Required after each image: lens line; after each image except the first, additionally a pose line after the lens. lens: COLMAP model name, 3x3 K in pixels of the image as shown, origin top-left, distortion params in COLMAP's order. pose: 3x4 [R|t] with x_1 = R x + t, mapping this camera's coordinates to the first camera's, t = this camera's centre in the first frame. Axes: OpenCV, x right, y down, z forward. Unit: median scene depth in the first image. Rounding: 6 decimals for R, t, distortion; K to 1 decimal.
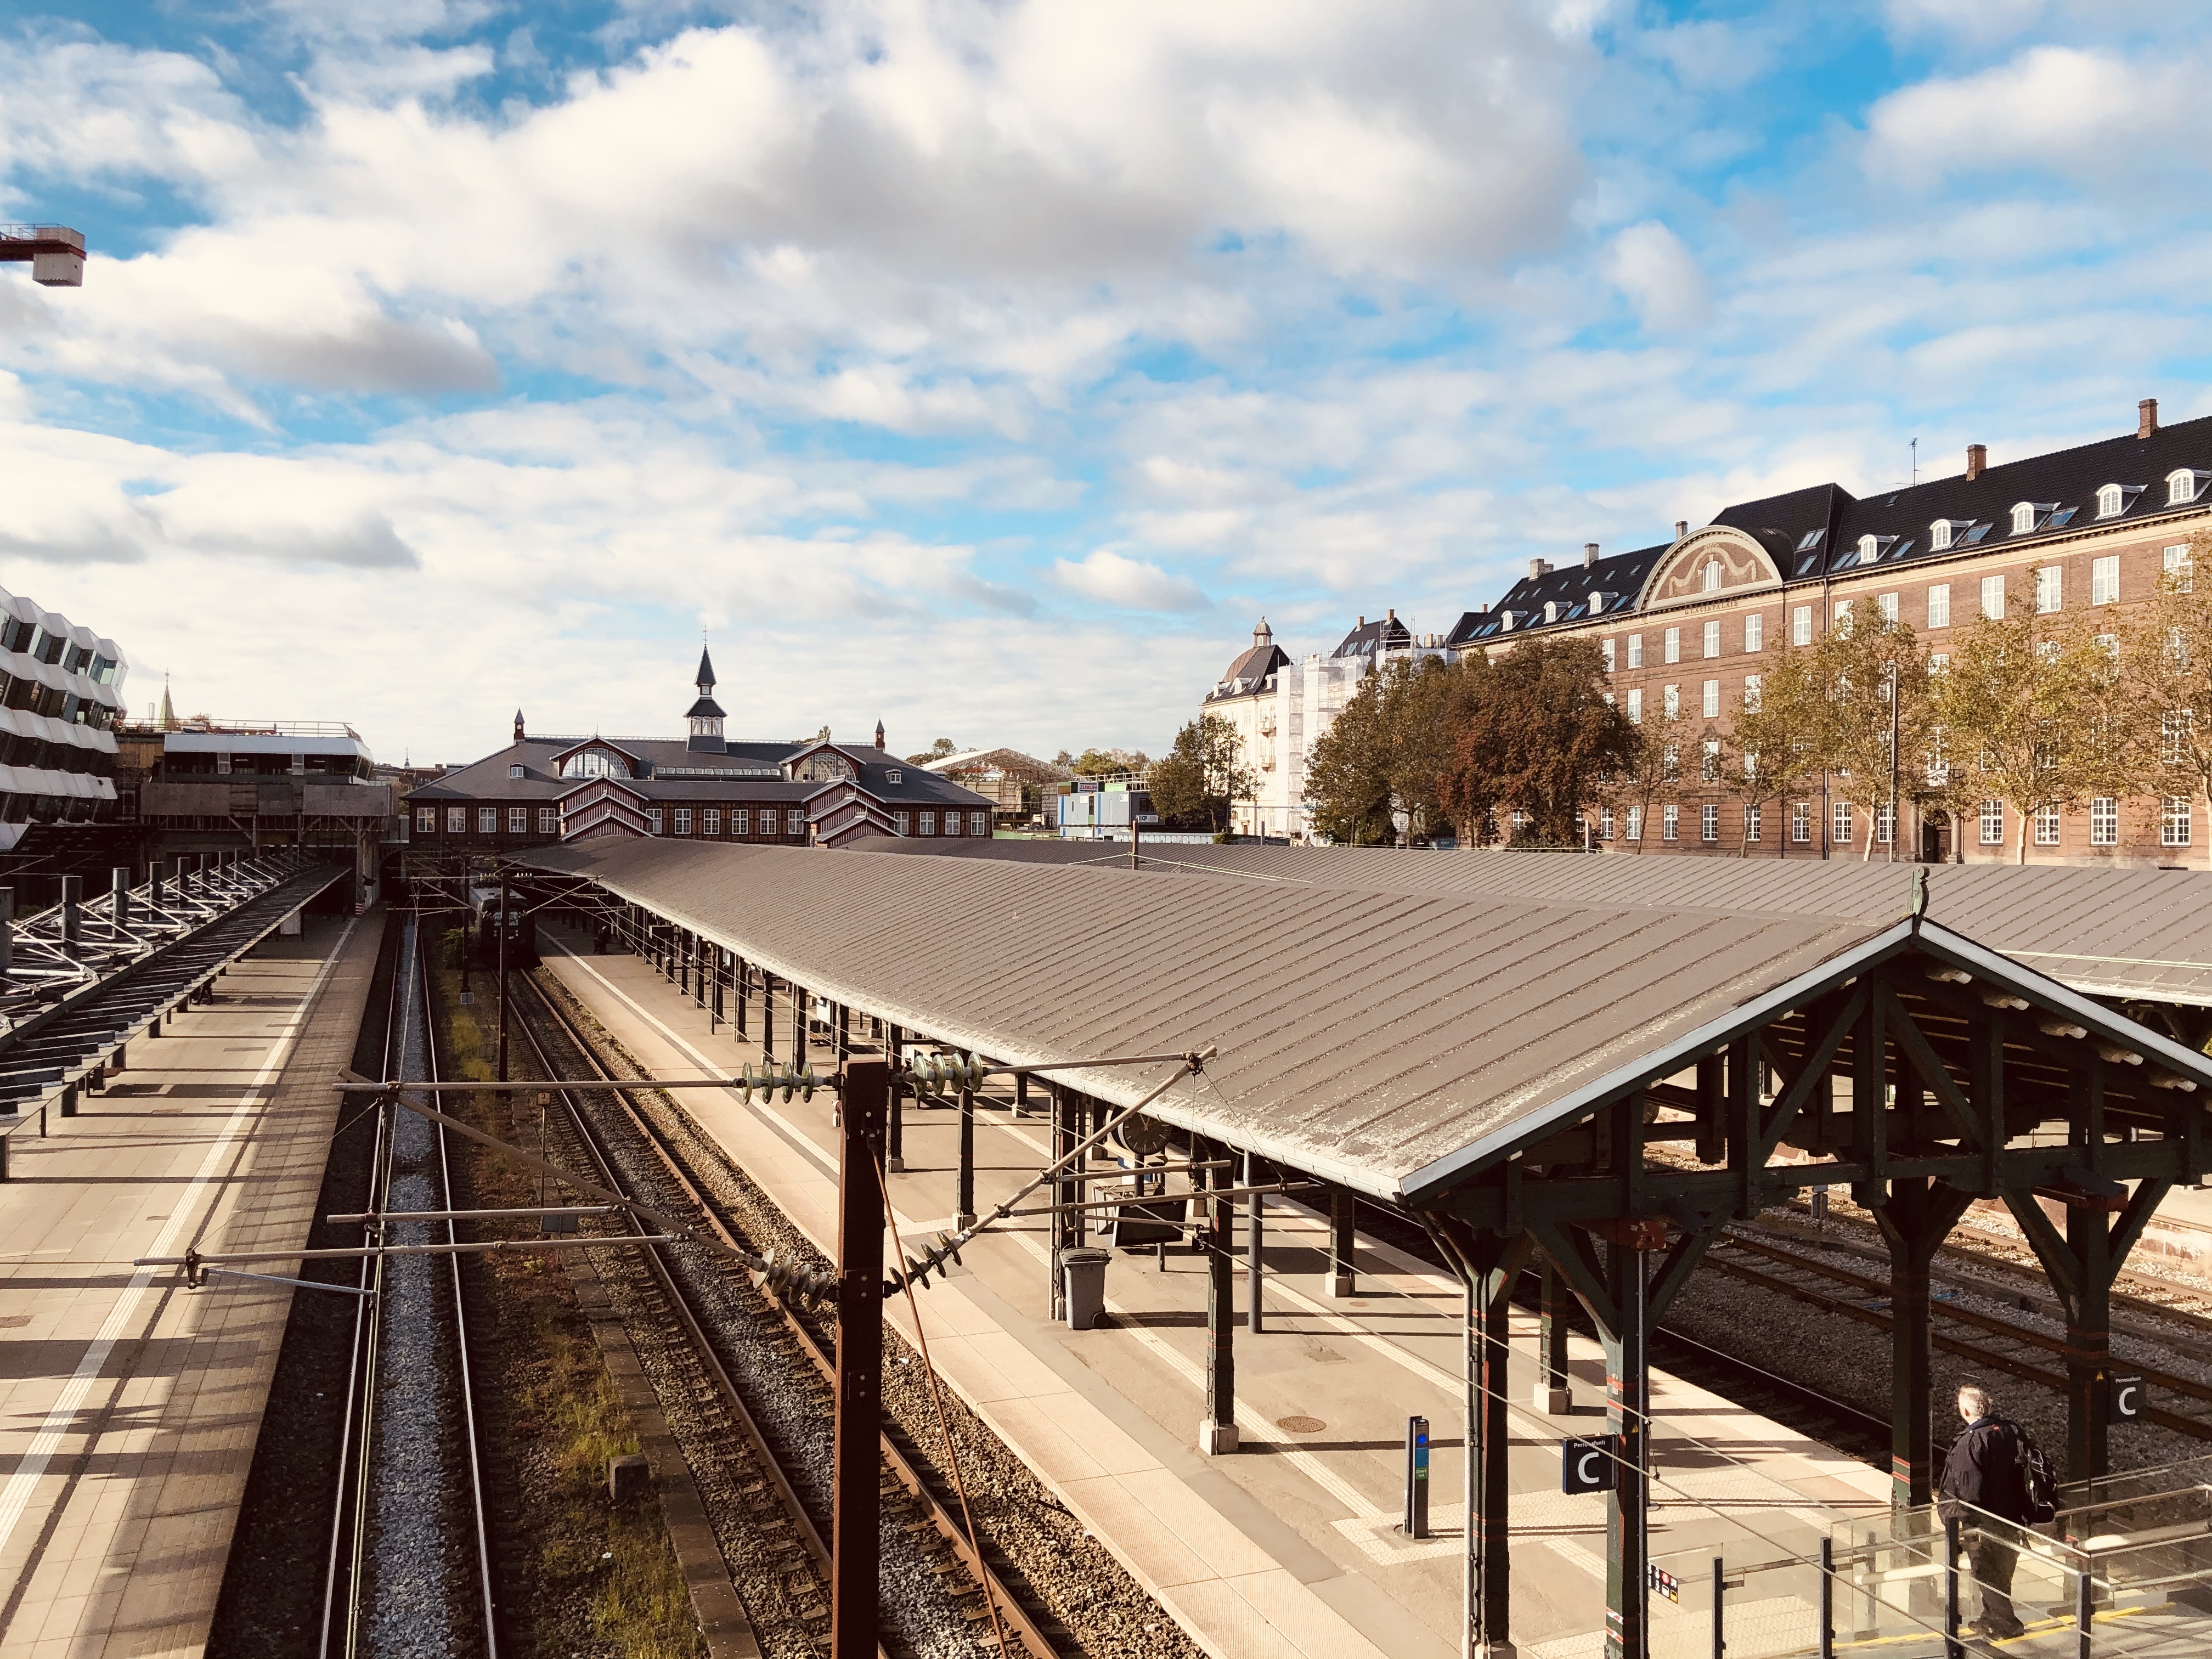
lens RADIAL K [[1799.9, 0, 1125.1], [0, 1799.9, 834.9], [0, 0, 1]] dist [0.044950, -0.054374]
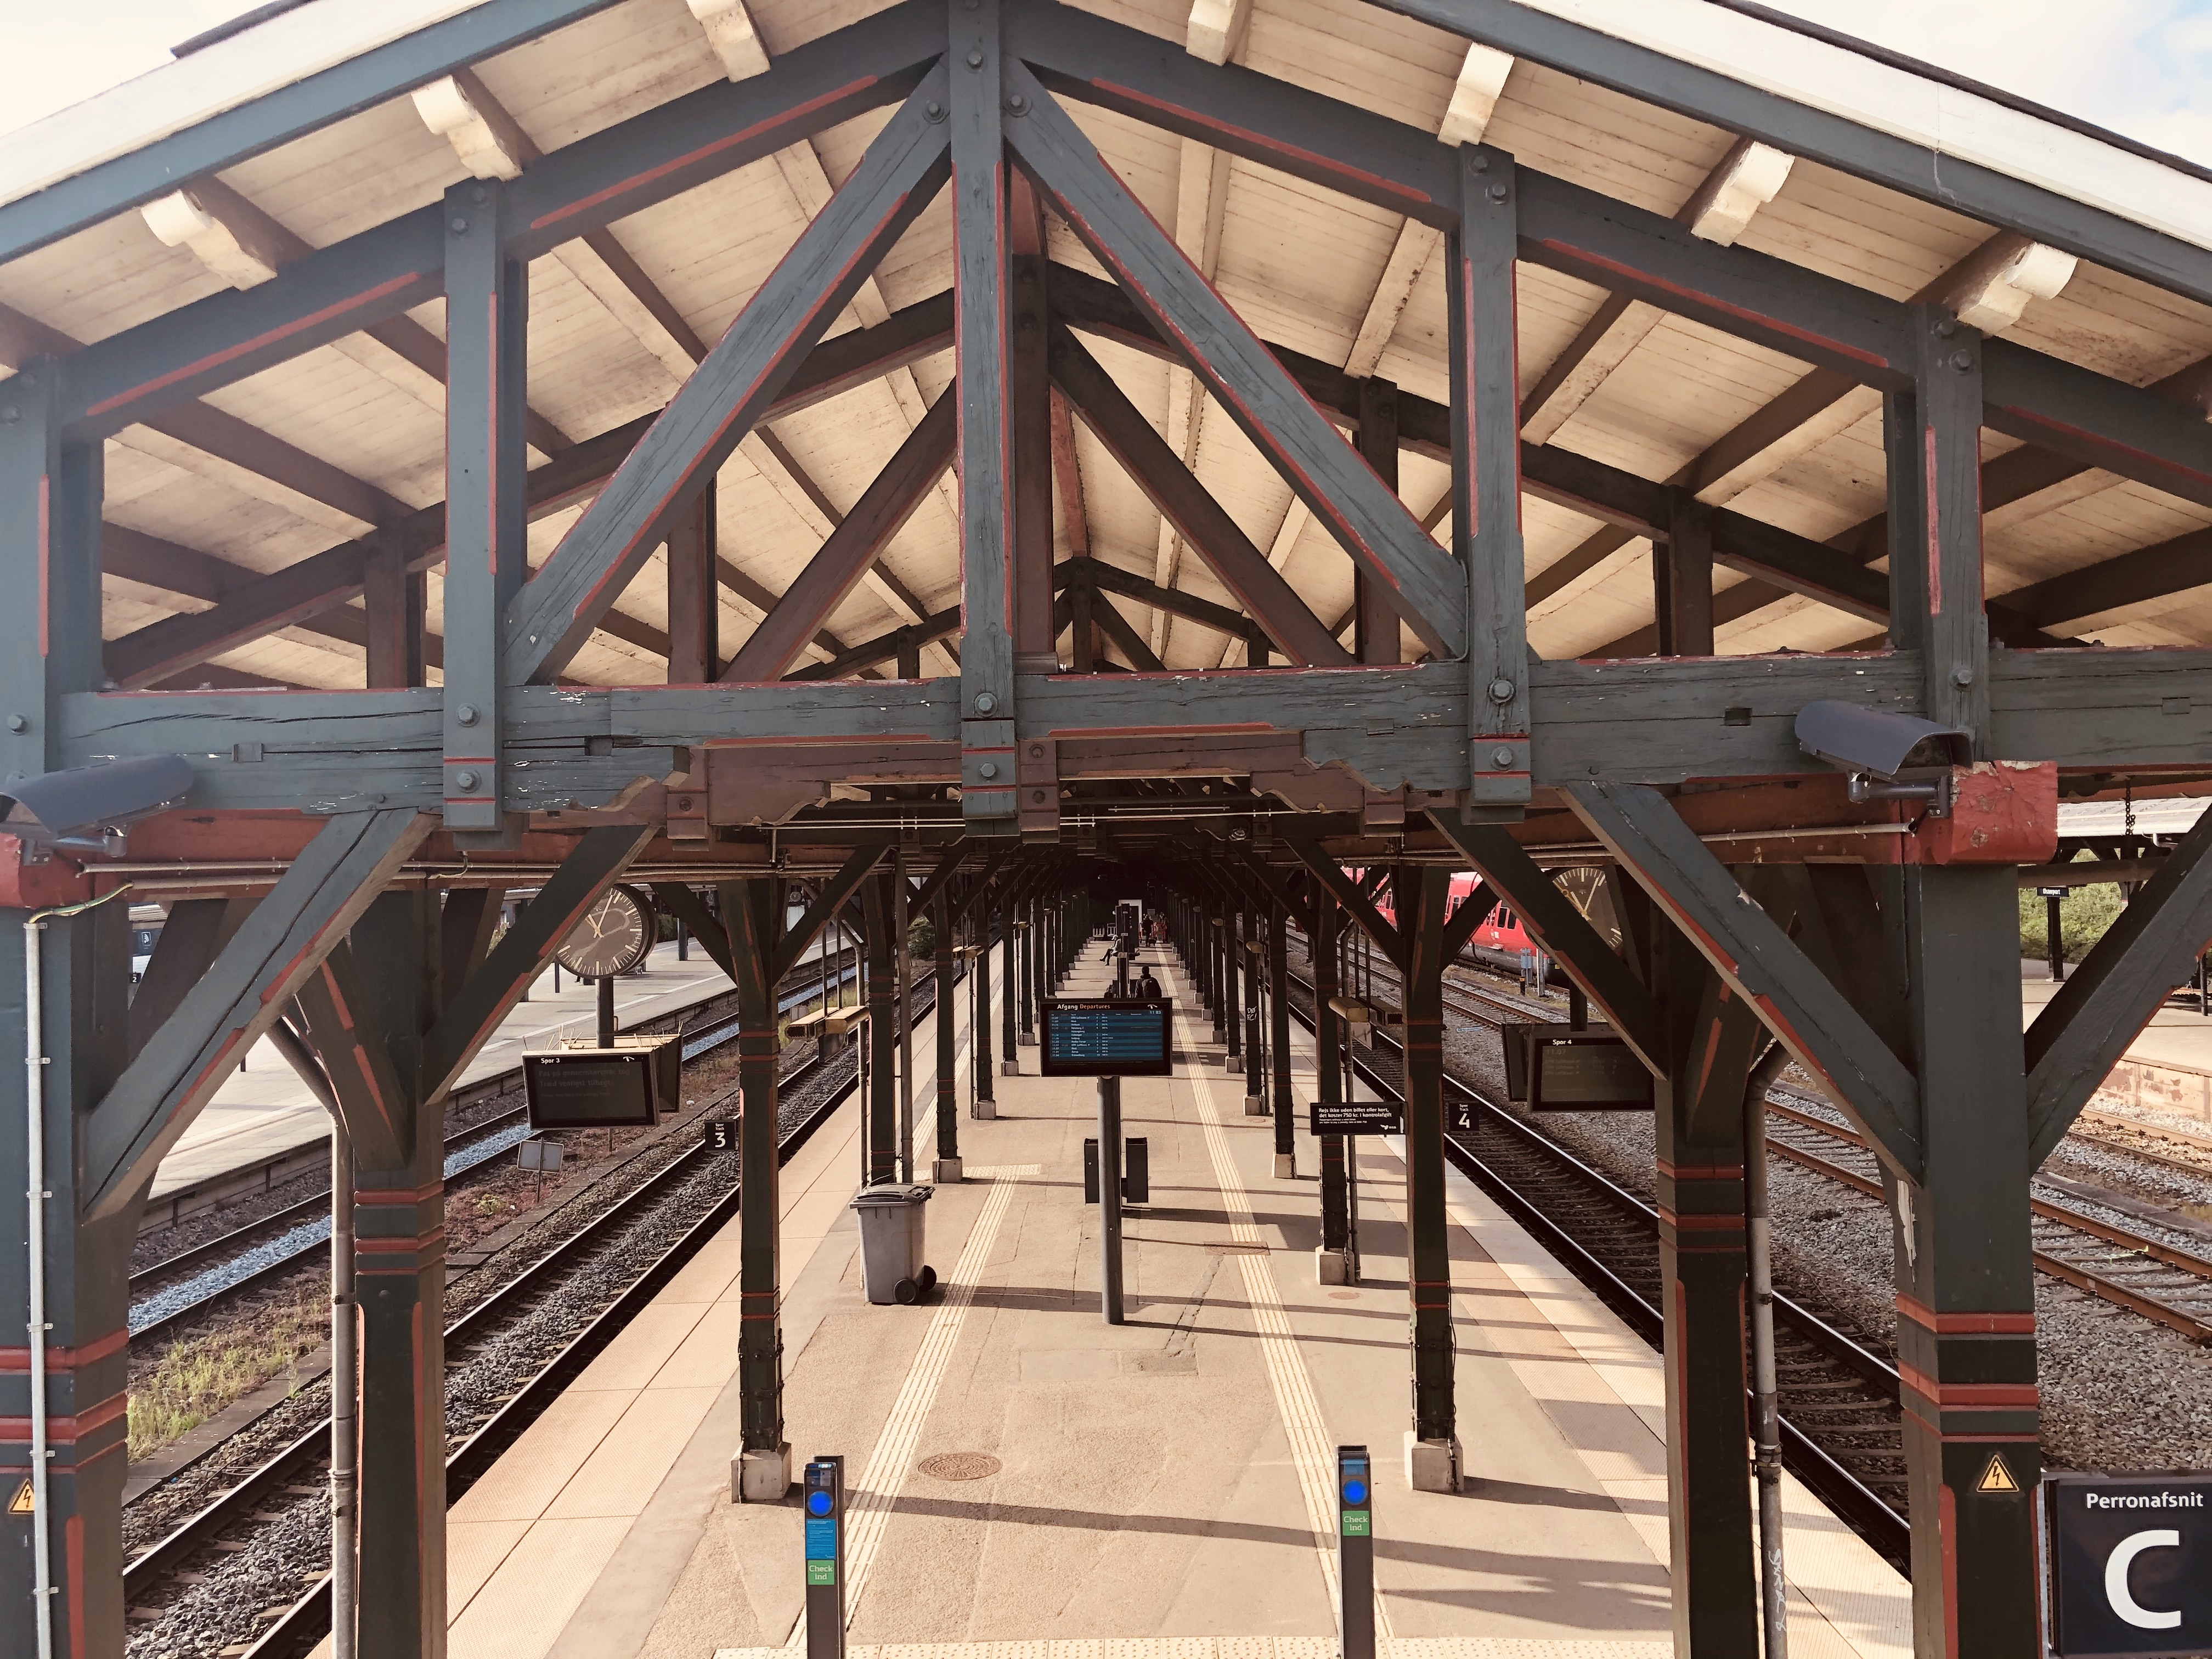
lens RADIAL K [[1799.9, 0, 1098.7], [0, 1799.9, 835.0], [0, 0, 1]] dist [0.044950, -0.054374]
pose [[0.935364, -0.033419, -0.352105, 0.065094], [0.026765, 0.999360, -0.023751, 0.026228], [0.352673, 0.012792, 0.935659, 0.089027]]
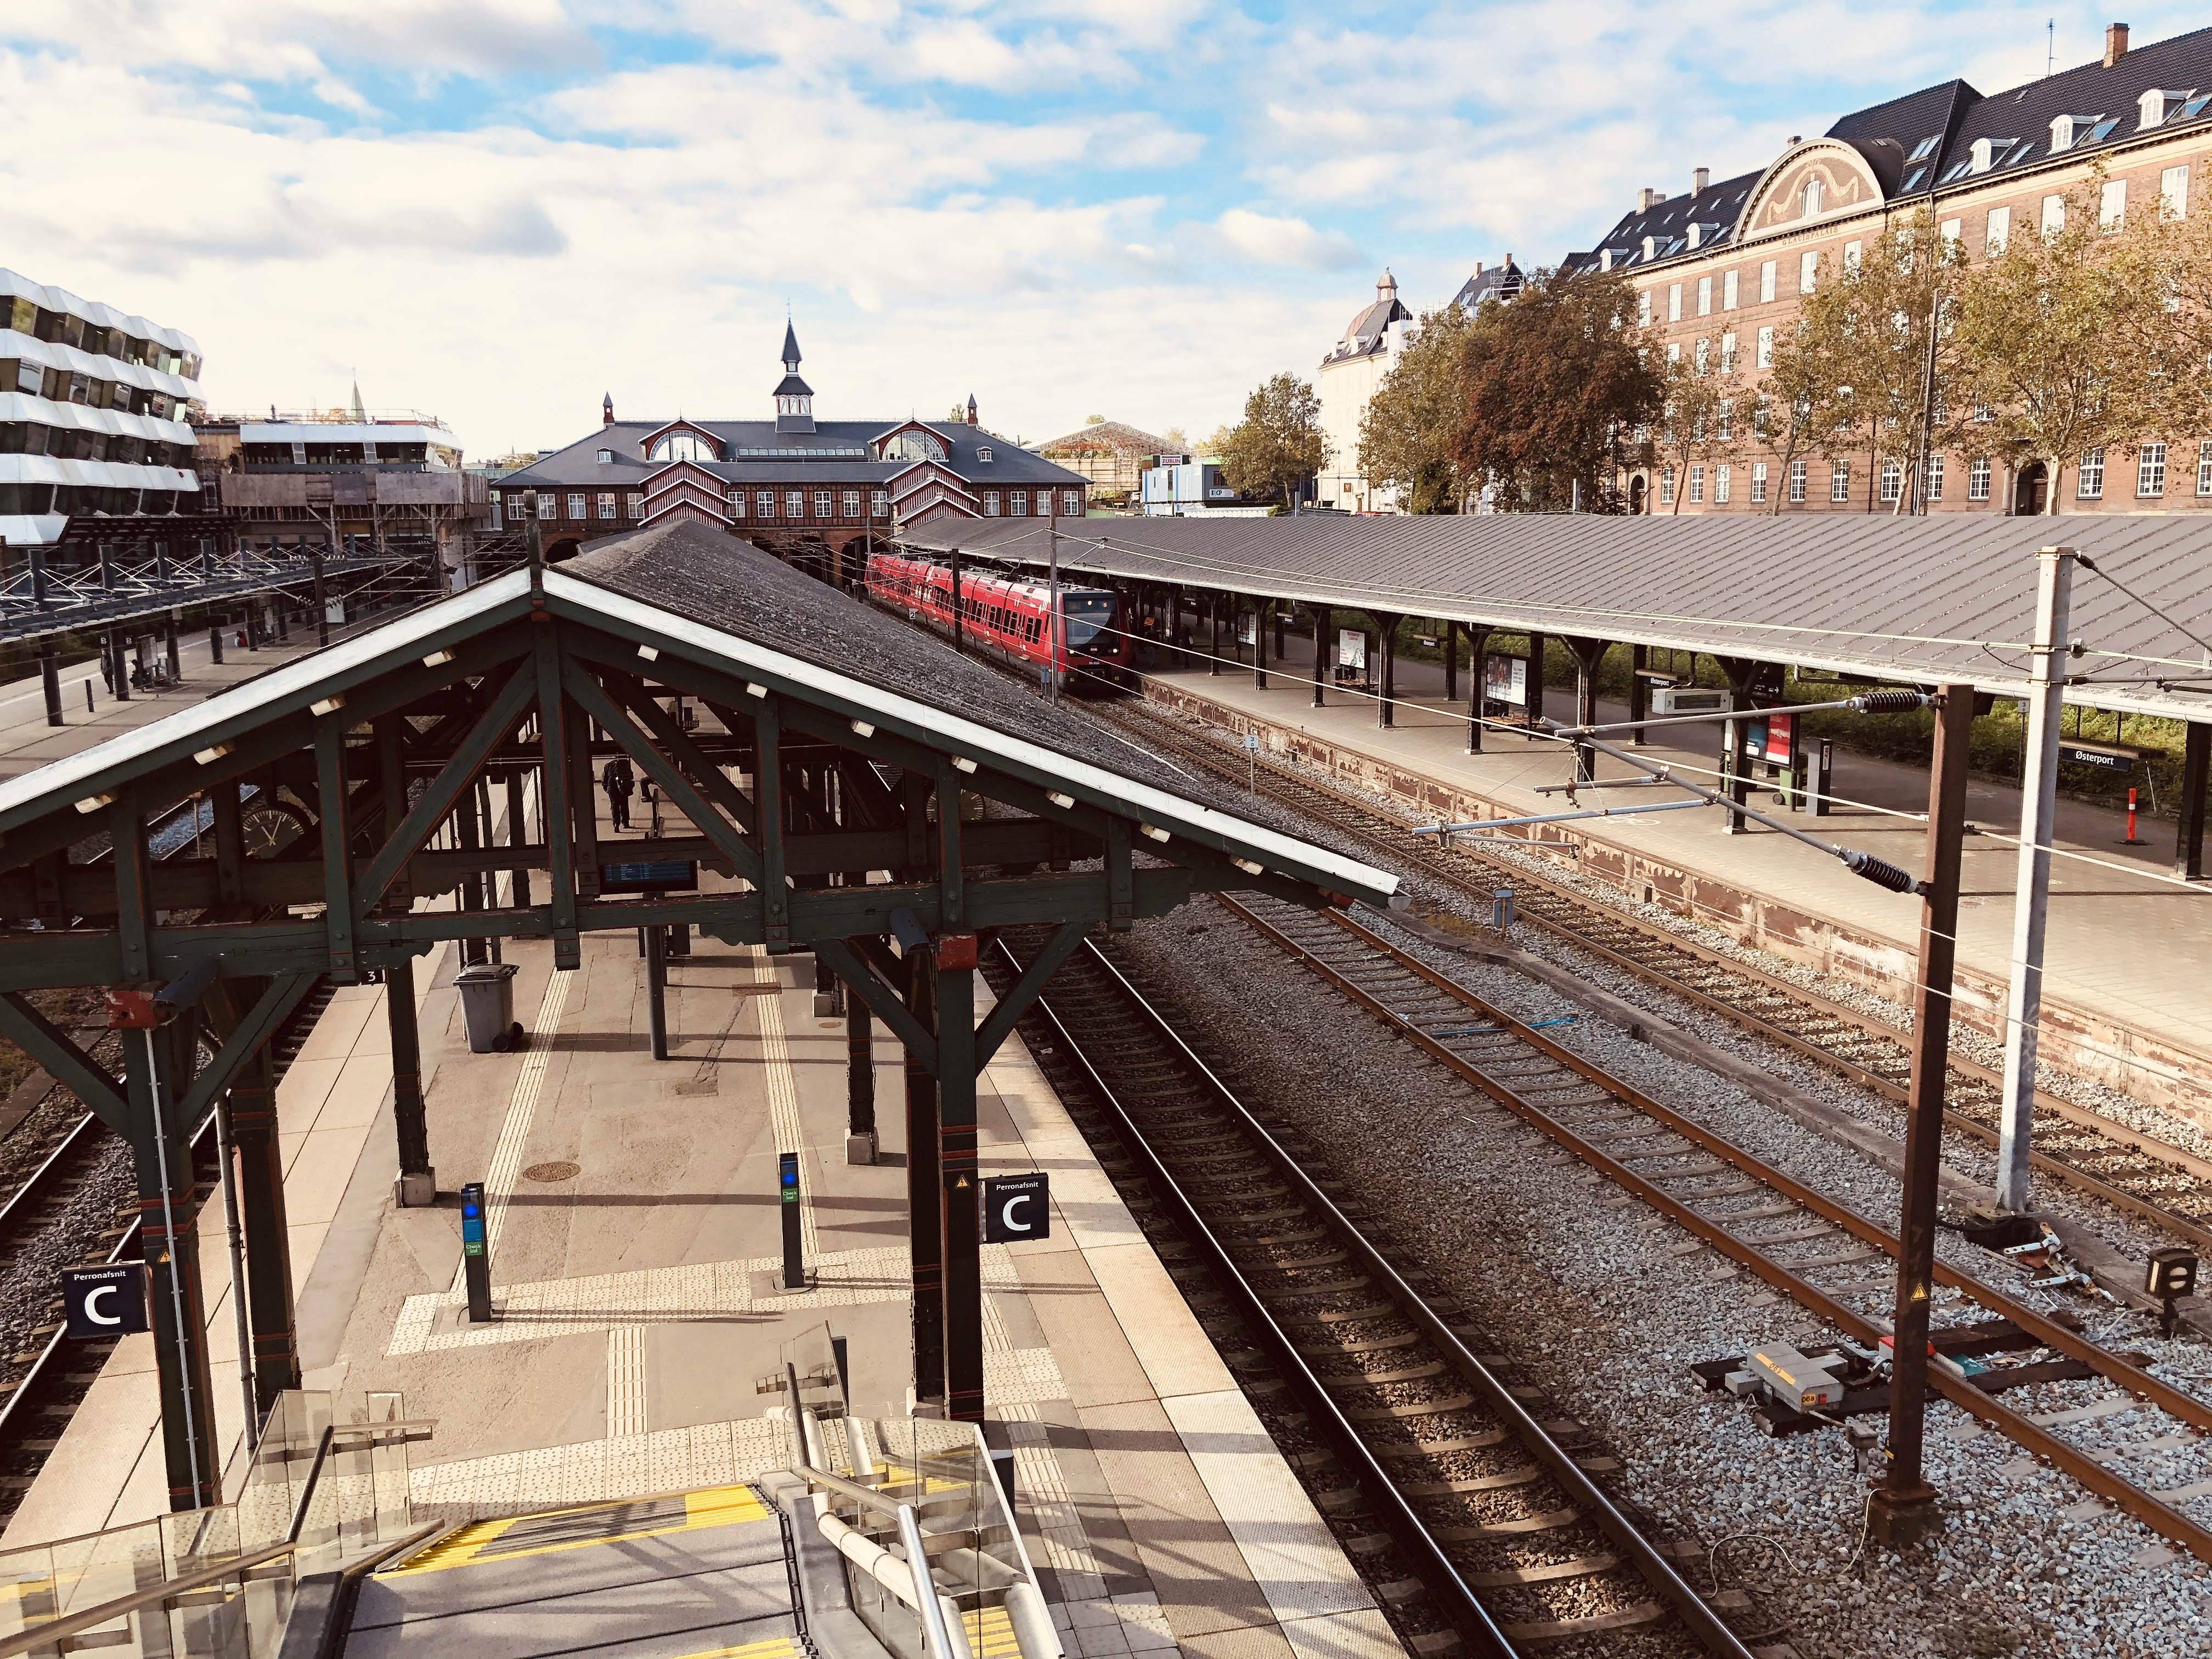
lens RADIAL K [[1799.9, 0, 1114.9], [0, 1799.9, 821.8], [0, 0, 1]] dist [0.044950, -0.054374]
pose [[0.993037, 0.001309, -0.117795, 0.087757], [0.018455, 0.985862, 0.166541, 0.003691], [0.116348, -0.167555, 0.978973, 0.038891]]
